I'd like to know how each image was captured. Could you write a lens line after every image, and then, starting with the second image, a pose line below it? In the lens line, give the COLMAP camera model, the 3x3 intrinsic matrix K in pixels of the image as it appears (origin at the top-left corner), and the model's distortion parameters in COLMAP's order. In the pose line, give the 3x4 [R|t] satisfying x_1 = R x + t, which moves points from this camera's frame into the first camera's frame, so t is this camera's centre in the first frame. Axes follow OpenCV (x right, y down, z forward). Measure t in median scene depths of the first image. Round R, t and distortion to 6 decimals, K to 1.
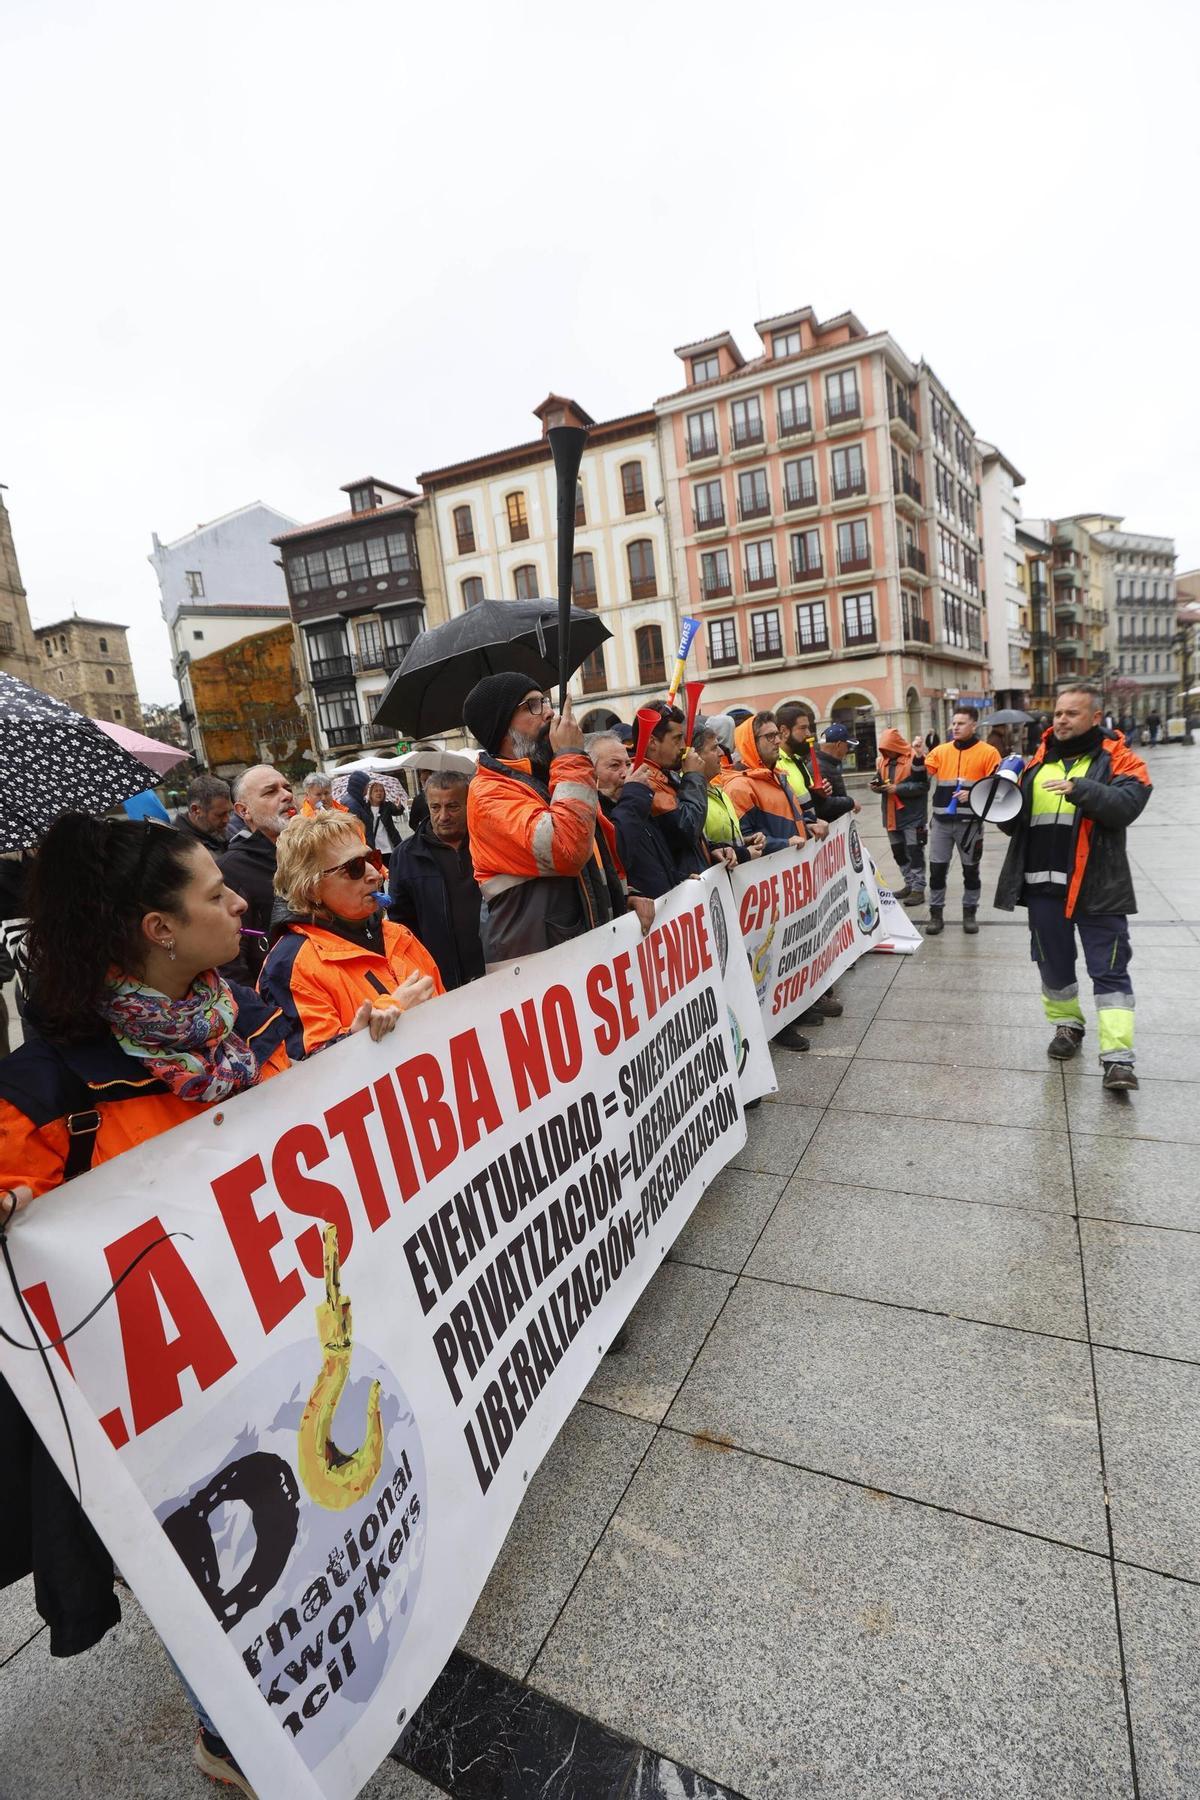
lens RADIAL K [[826.3, 0, 604.4], [0, 826.3, 911.4], [0, 0, 1]] dist [-0.046912, 0.013945]
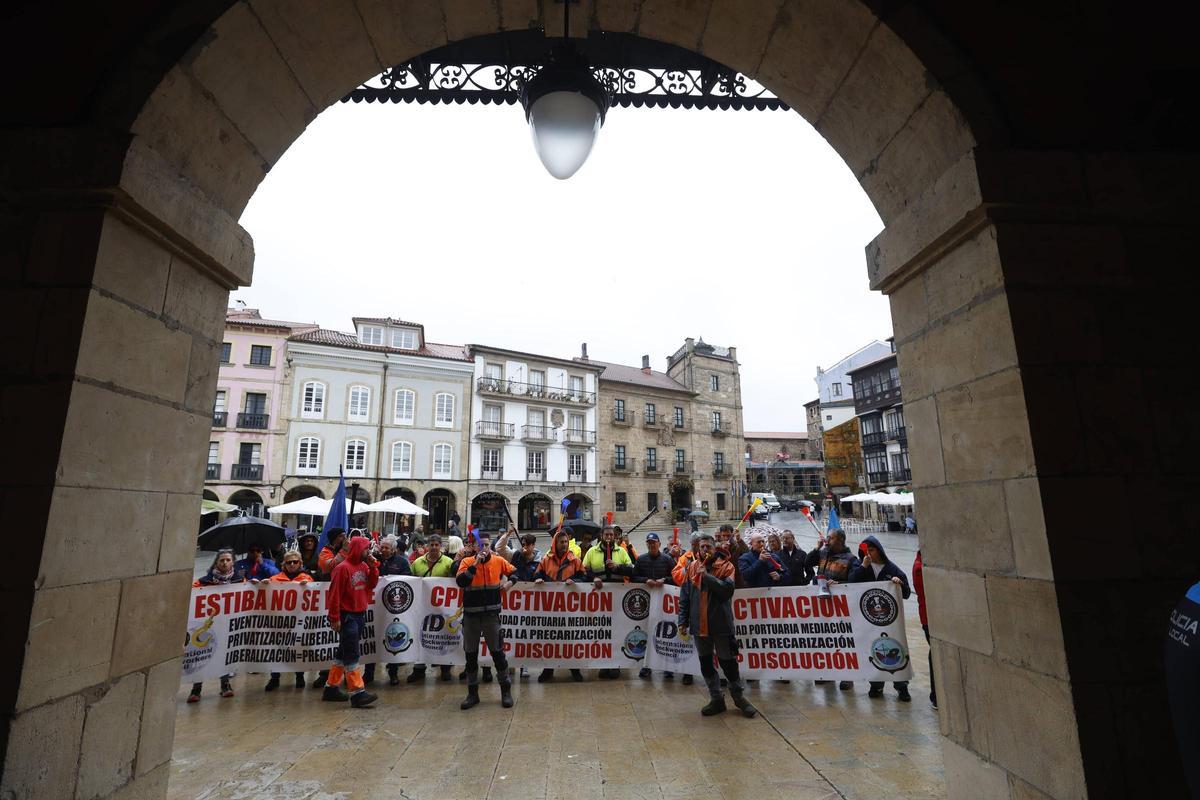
lens RADIAL K [[550.9, 0, 597.0], [0, 550.9, 404.7], [0, 0, 1]] dist [-0.046912, 0.013945]
pose [[0.499790, -0.064122, -0.863770, 0.332075], [-0.187664, 0.965550, -0.180263, -0.039535], [0.845572, 0.252192, 0.470539, -0.059663]]
